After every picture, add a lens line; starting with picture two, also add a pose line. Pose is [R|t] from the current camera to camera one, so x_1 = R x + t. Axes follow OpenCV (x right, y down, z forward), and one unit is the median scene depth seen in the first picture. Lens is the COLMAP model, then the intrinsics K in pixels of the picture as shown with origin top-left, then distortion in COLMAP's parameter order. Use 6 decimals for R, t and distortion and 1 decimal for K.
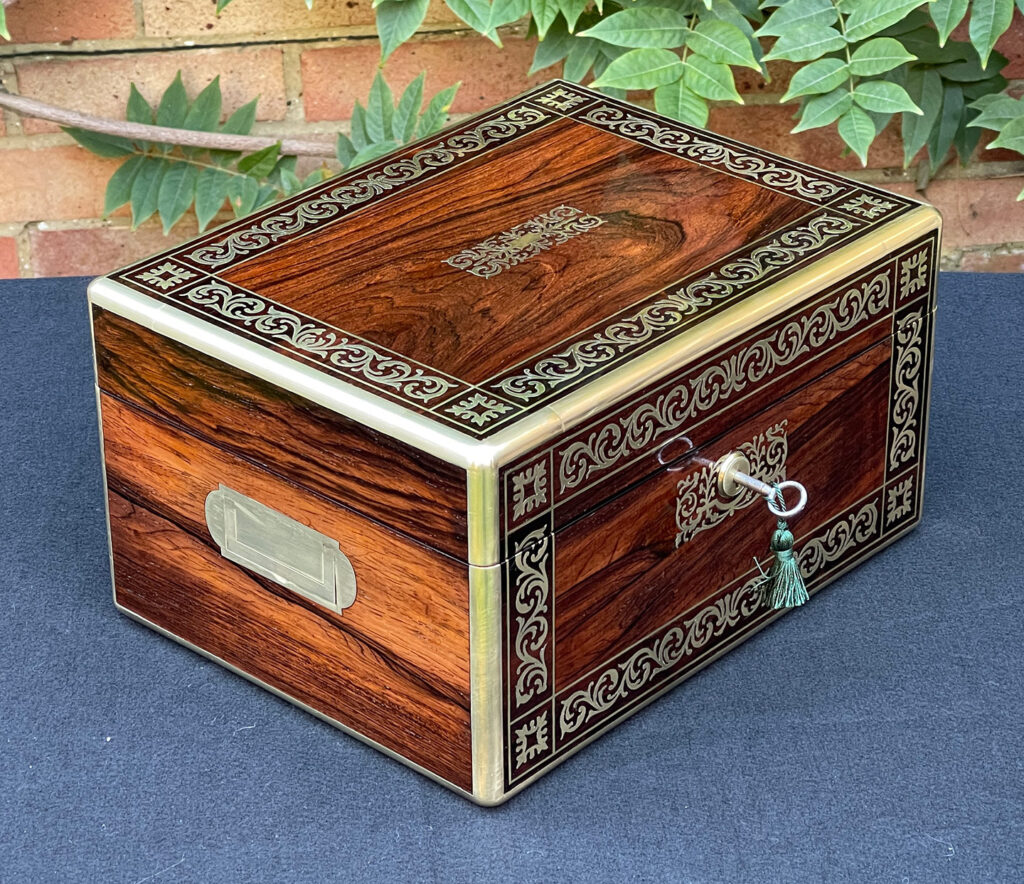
lens RADIAL K [[2997.5, 0, 500.6], [0, 2997.5, 323.0], [0, 0, 1]] dist [0.125801, 0.000000]
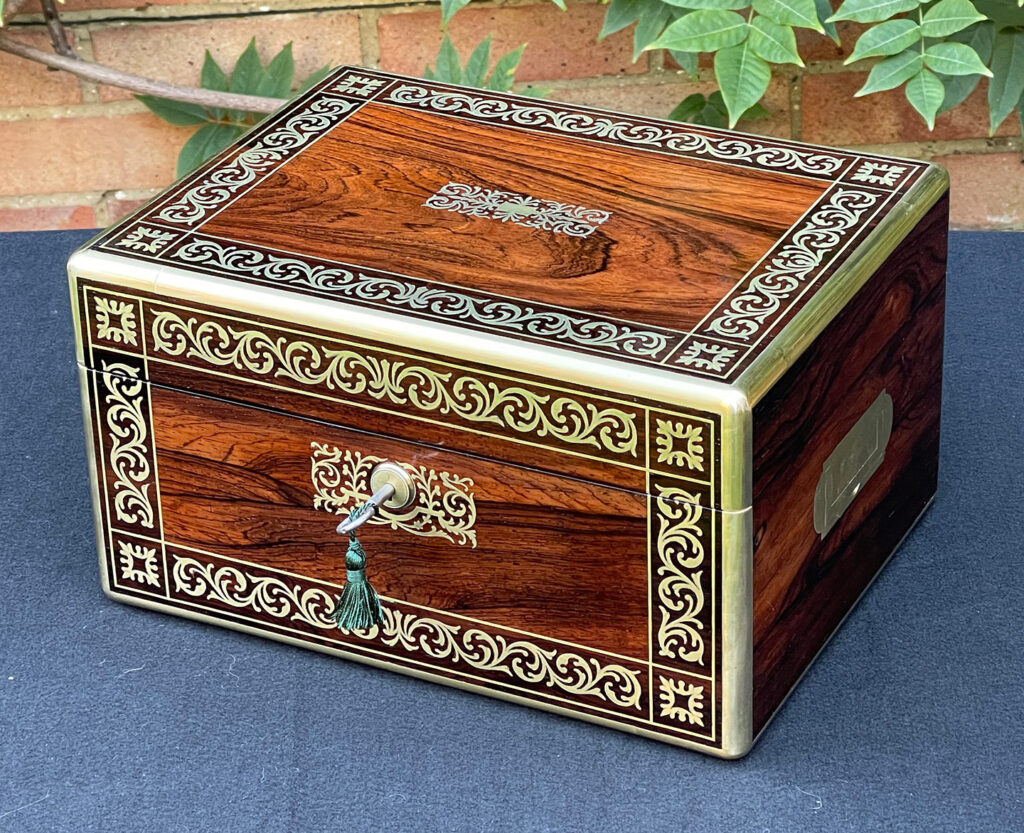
lens RADIAL K [[3107.9, 0, 509.3], [0, 3107.9, 330.7], [0, 0, 1]] dist [0.084623, 0.000000]
pose [[0.262555, 0.438886, -0.859328, 0.912313], [-0.412707, 0.856079, 0.311130, -0.313612], [0.872203, 0.272962, 0.405899, 0.618758]]
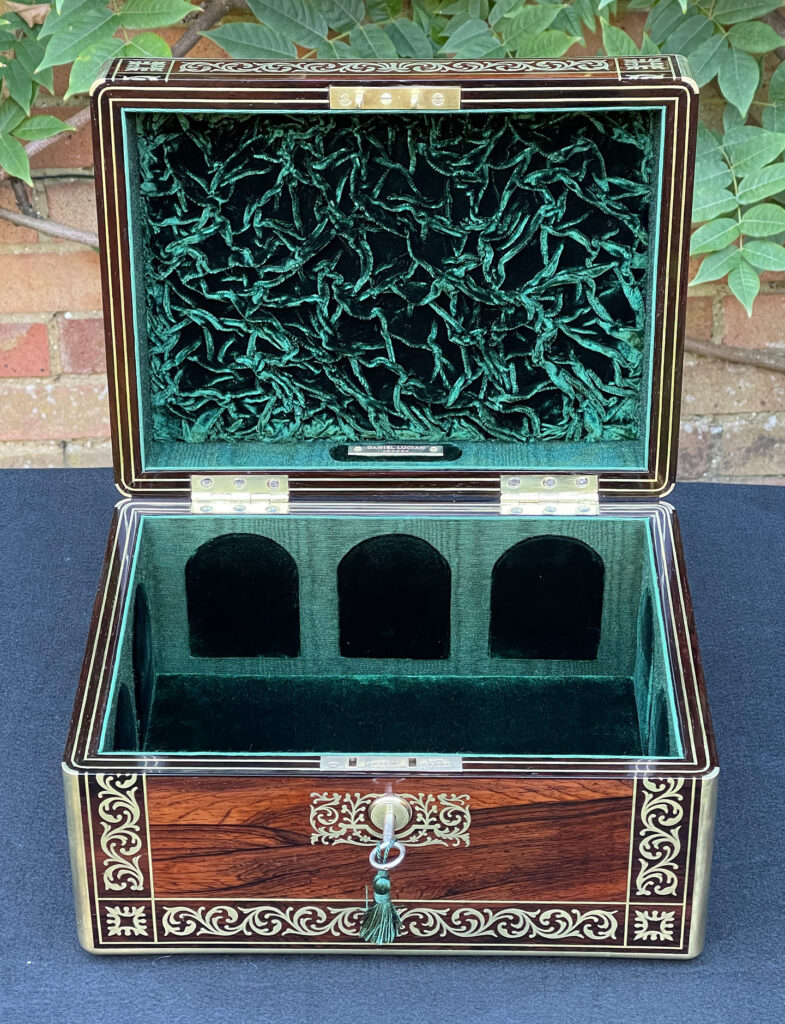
lens RADIAL K [[2368.4, 0, 370.9], [0, 2368.4, 483.2], [0, 0, 1]] dist [0.195214, 0.000000]
pose [[0.656423, 0.409838, -0.633357, 0.579773], [-0.339866, 0.910192, 0.236732, -0.266576], [0.673498, 0.059860, 0.736761, 0.339602]]
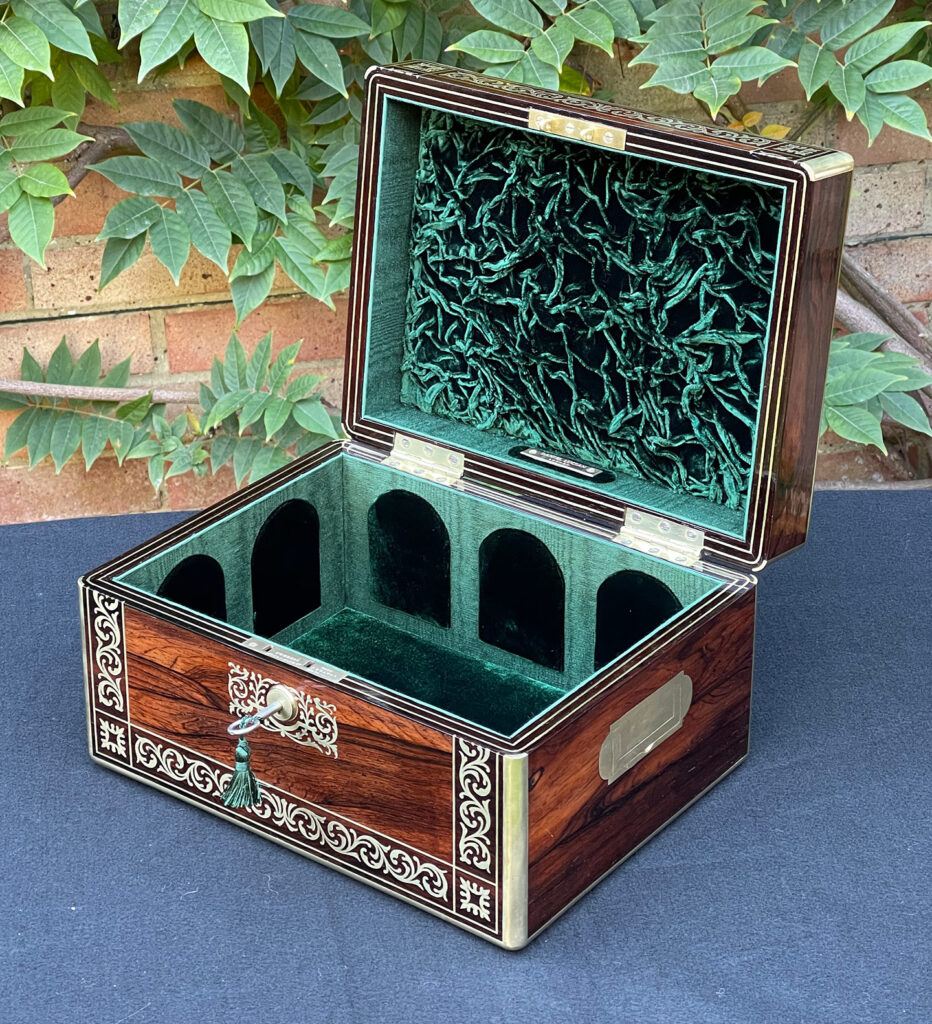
lens RADIAL K [[2668.5, 0, 428.4], [0, 2668.5, 360.7], [0, 0, 1]] dist [0.183792, 0.000000]
pose [[0.076833, 0.407950, -0.909765, 1.034836], [-0.447971, 0.829302, 0.334036, -0.465757], [0.890741, 0.381883, 0.246468, 0.725789]]
